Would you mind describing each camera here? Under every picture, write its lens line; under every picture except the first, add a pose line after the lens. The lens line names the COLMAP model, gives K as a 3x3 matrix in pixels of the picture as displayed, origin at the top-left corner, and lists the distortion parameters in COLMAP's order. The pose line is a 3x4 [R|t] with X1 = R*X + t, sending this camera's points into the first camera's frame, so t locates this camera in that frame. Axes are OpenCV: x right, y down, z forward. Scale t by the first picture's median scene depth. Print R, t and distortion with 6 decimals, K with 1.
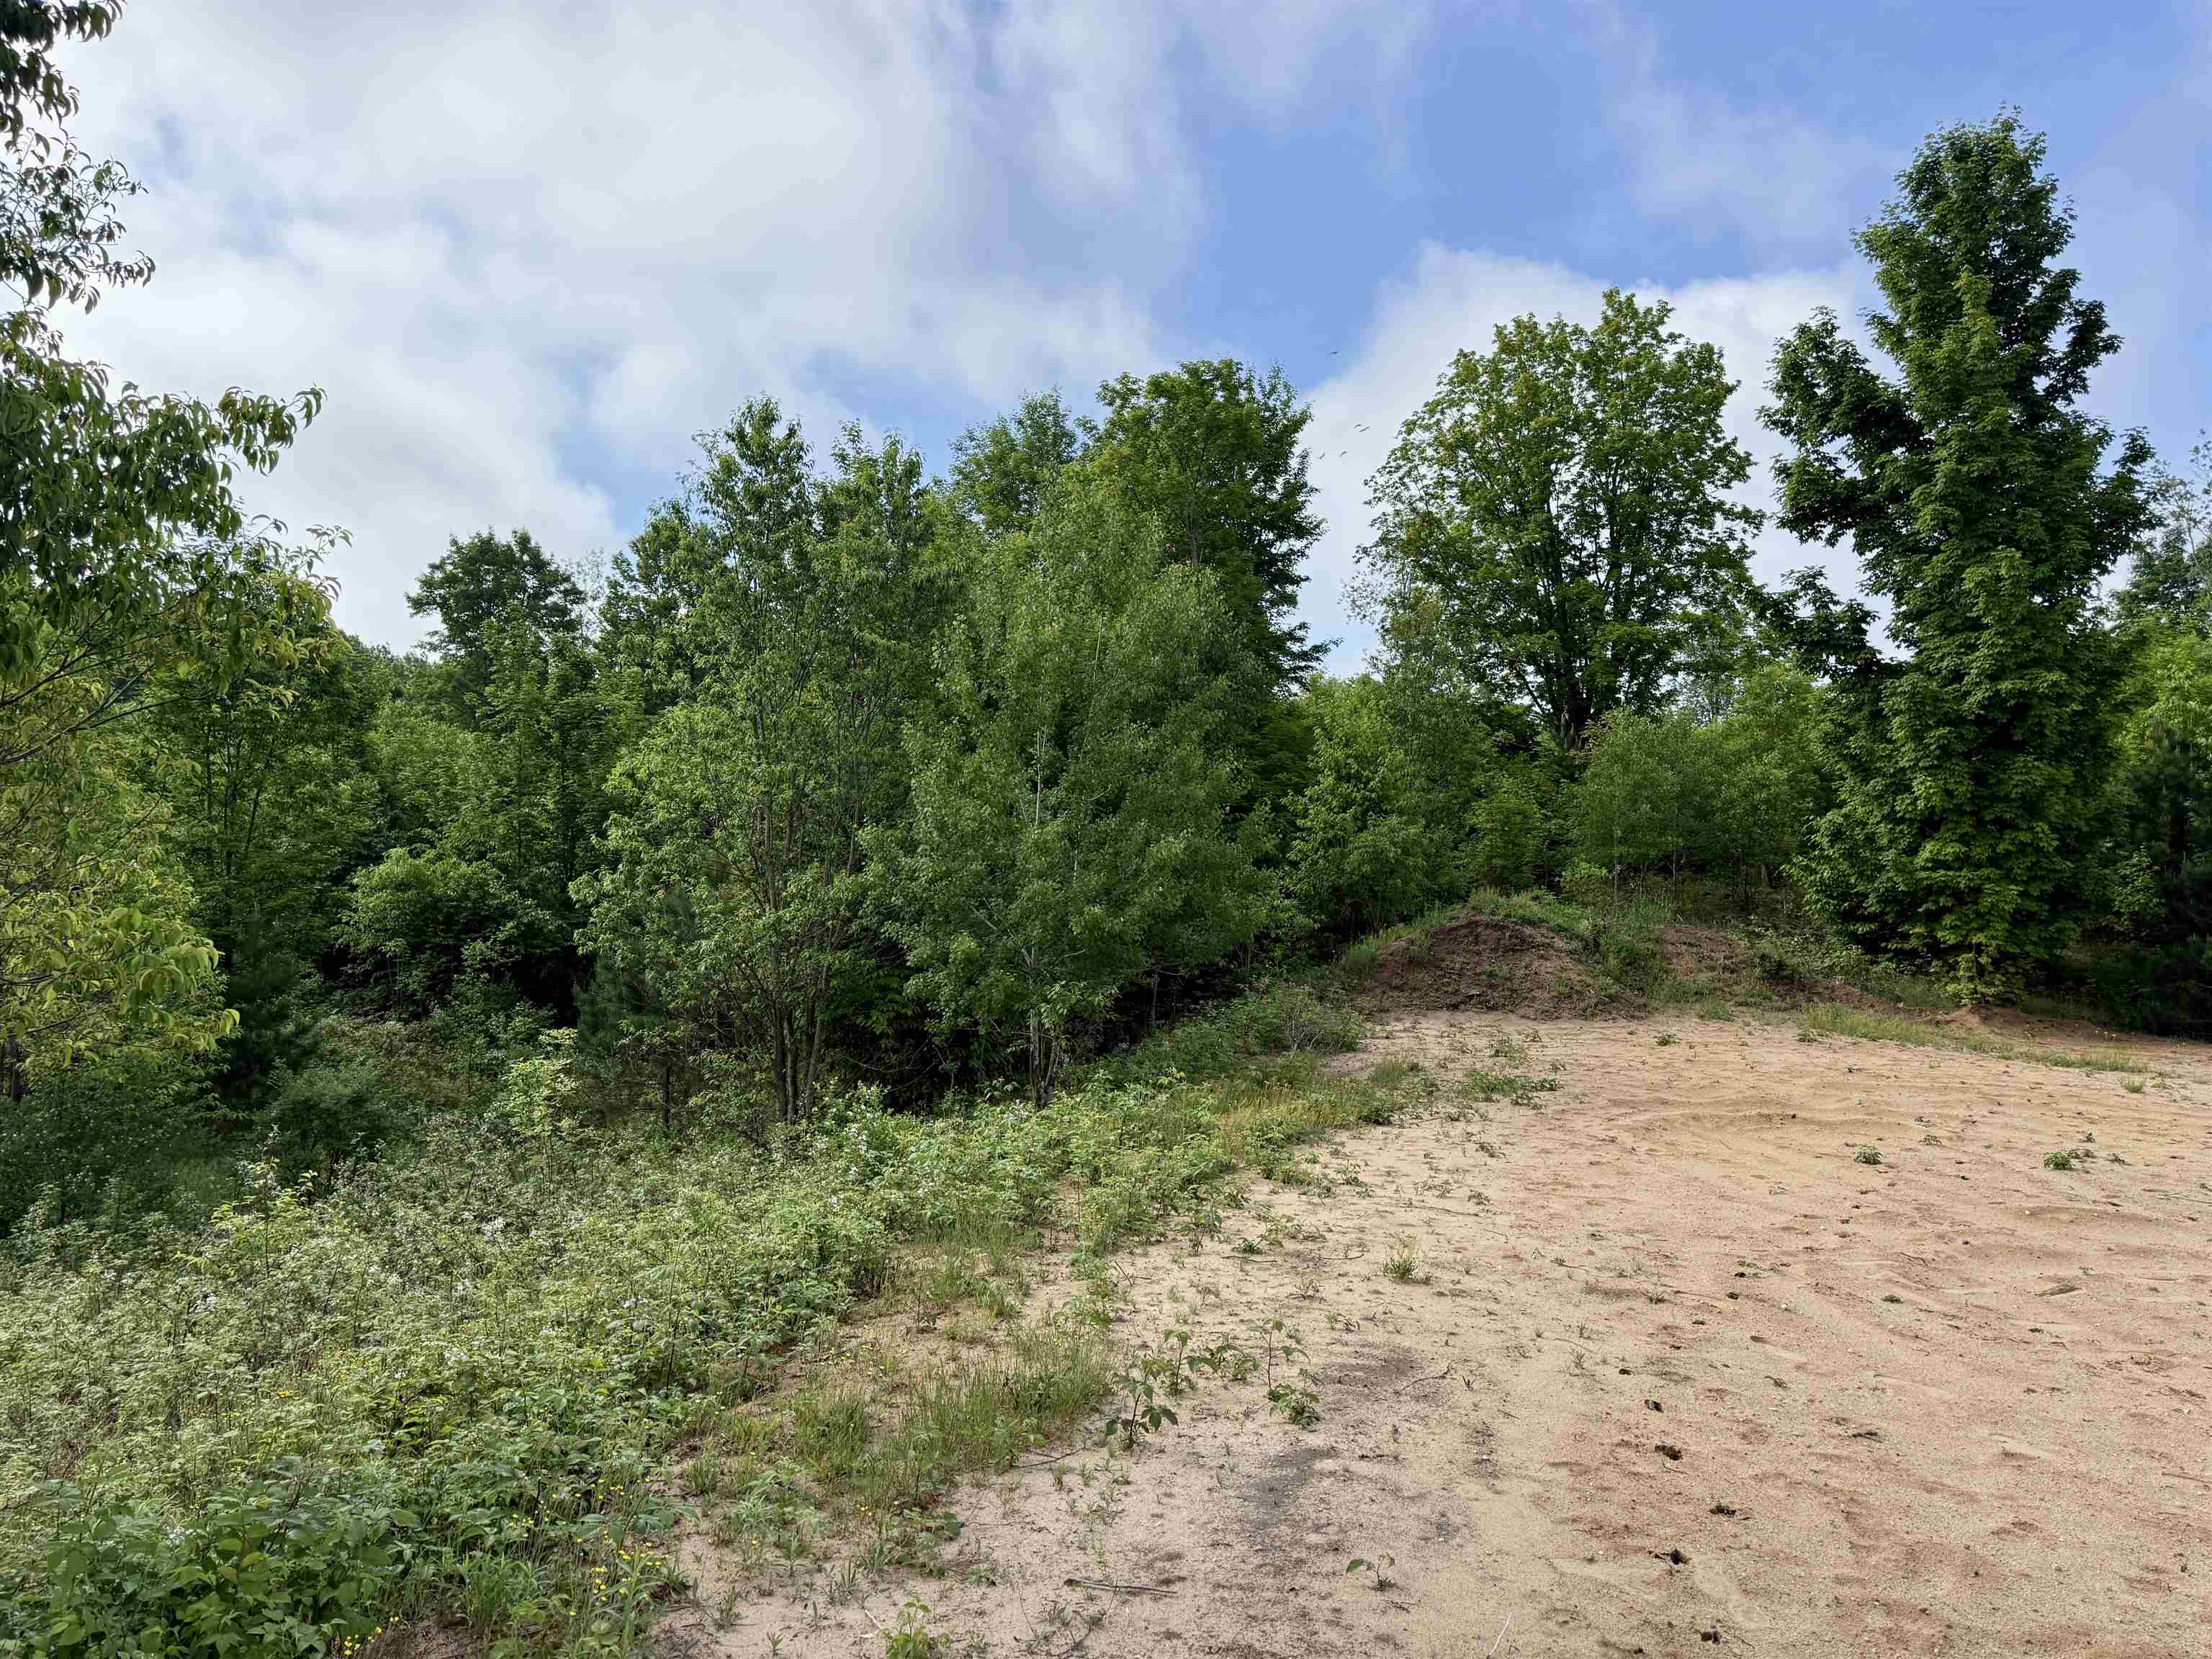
lens RADIAL K [[1553.2, 0, 1106.5], [0, 1553.2, 855.0], [0, 0, 1]] dist [-0.003420, -0.010620]
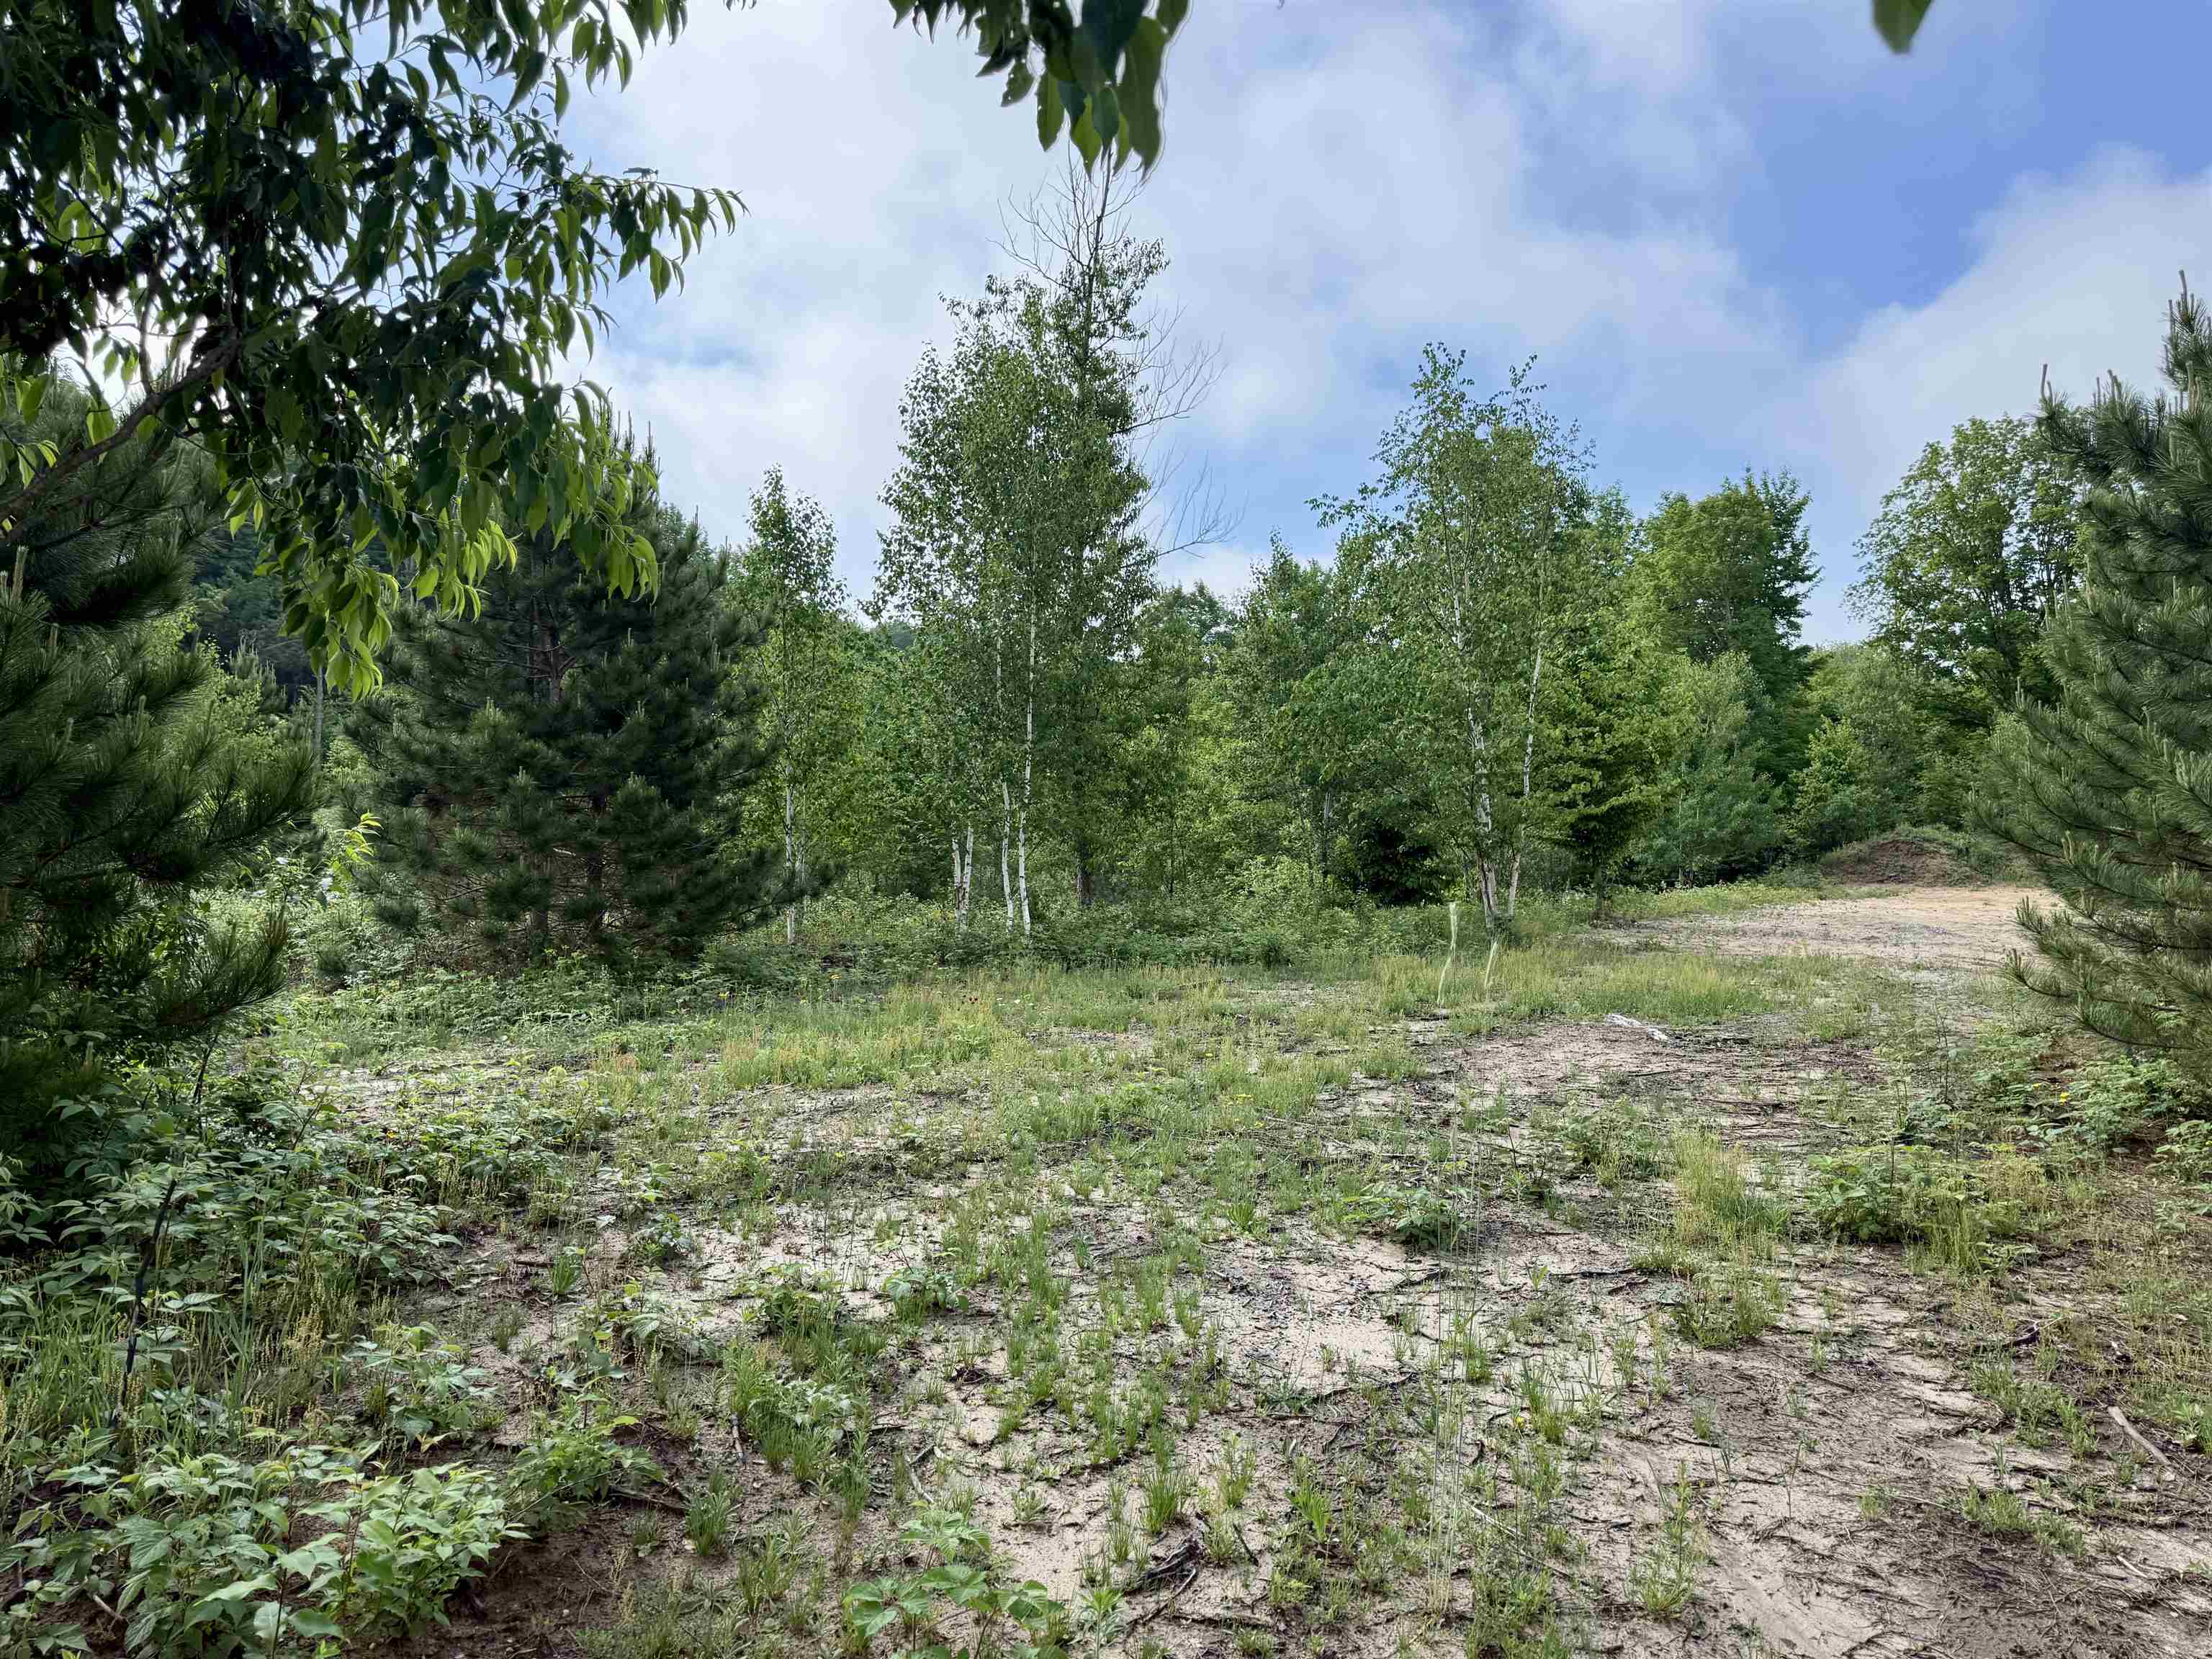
lens RADIAL K [[1553.2, 0, 1106.5], [0, 1553.2, 855.0], [0, 0, 1]] dist [-0.003420, -0.010620]
pose [[0.953040, -0.008080, -0.302737, -0.058722], [0.016796, 0.999516, 0.026200, -0.003010], [0.302379, -0.030055, 0.952714, -0.574723]]
